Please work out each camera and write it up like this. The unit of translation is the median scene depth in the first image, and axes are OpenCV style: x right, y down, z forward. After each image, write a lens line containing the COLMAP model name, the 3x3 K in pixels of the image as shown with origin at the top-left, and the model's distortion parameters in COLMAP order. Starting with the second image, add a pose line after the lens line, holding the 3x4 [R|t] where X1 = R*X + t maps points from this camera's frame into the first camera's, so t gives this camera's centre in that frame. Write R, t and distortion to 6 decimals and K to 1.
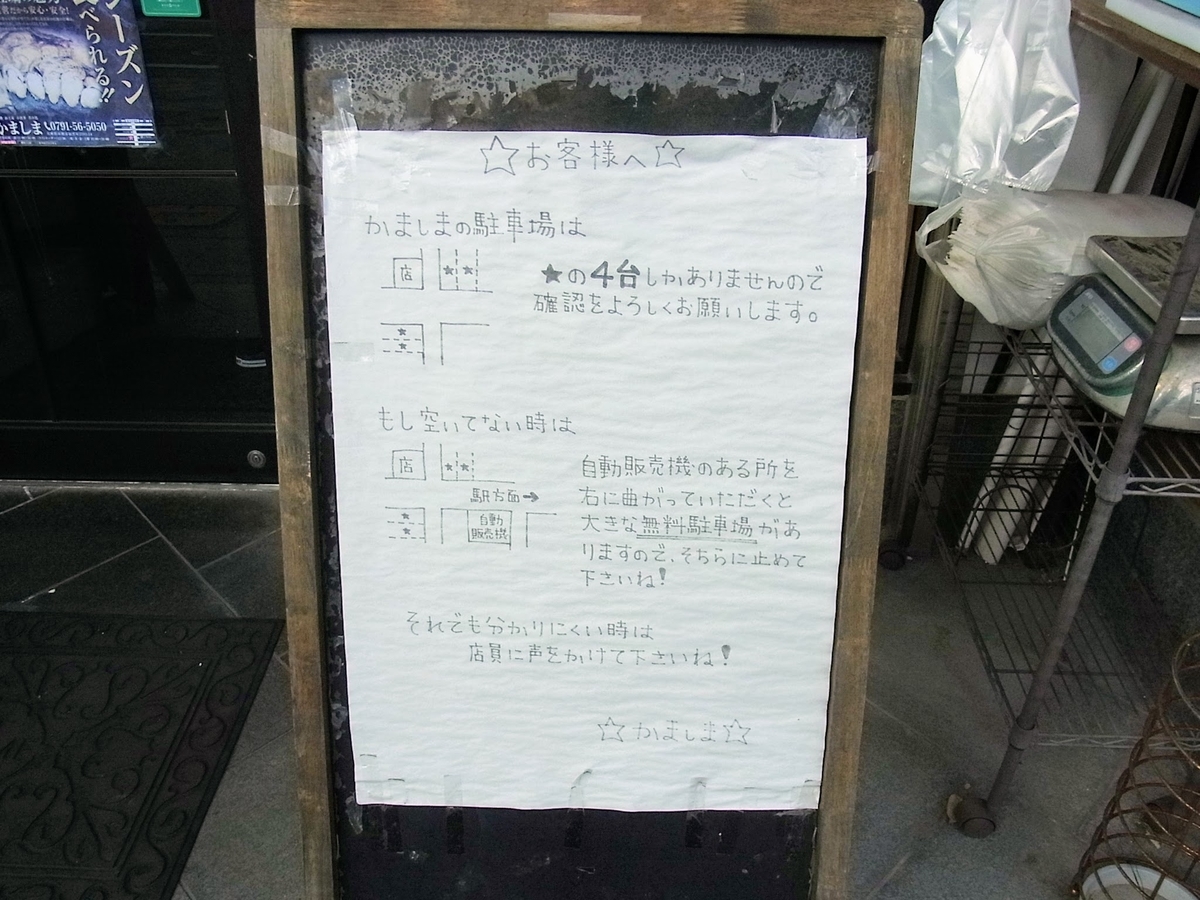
lens RADIAL K [[1025.9, 0, 600.0], [0, 1025.9, 450.0], [0, 0, 1]] dist [-0.061083, -0.001206]
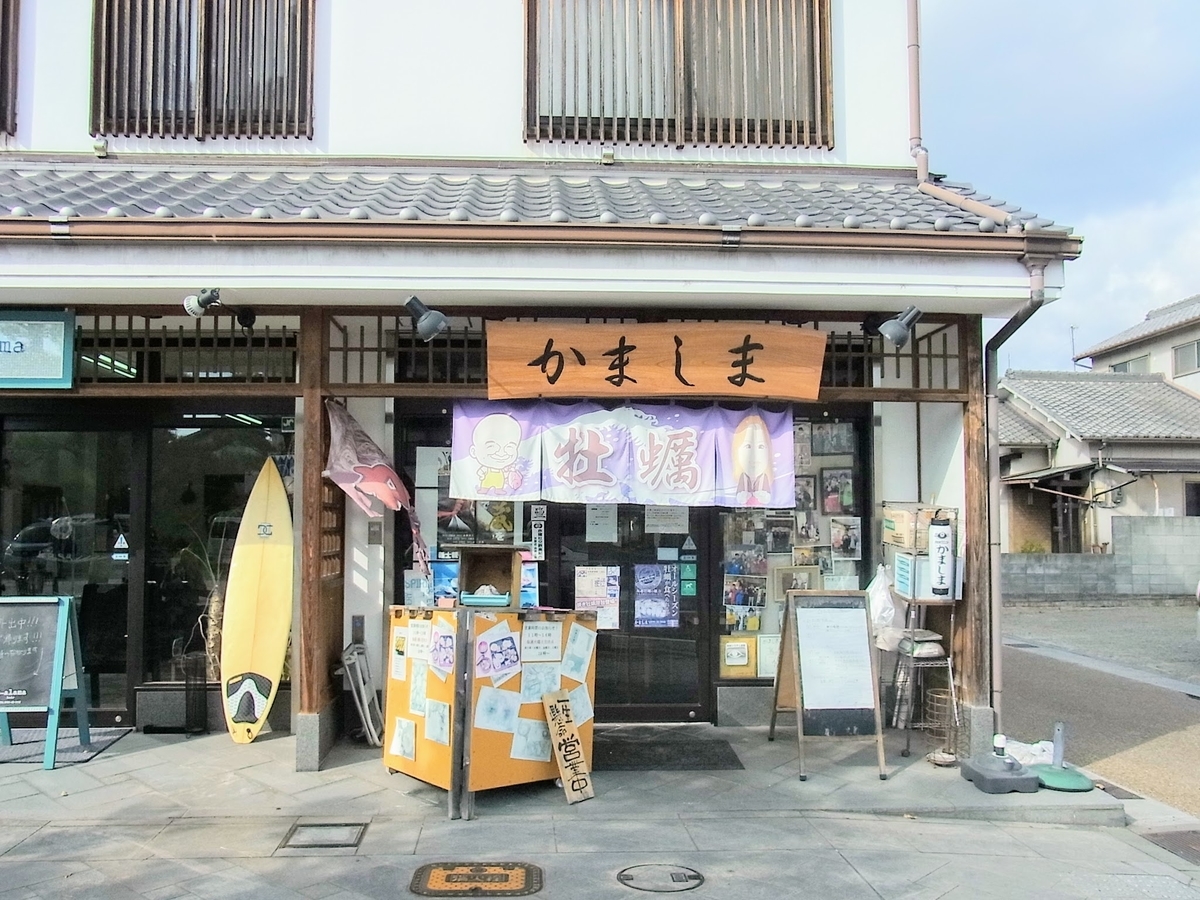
lens RADIAL K [[1025.9, 0, 600.0], [0, 1025.9, 450.0], [0, 0, 1]] dist [-0.061083, -0.001206]
pose [[0.995682, 0.001775, 0.092818, -1.545052], [0.046975, 0.852742, -0.520217, 1.629949], [-0.080073, 0.522330, 0.848976, -3.789154]]
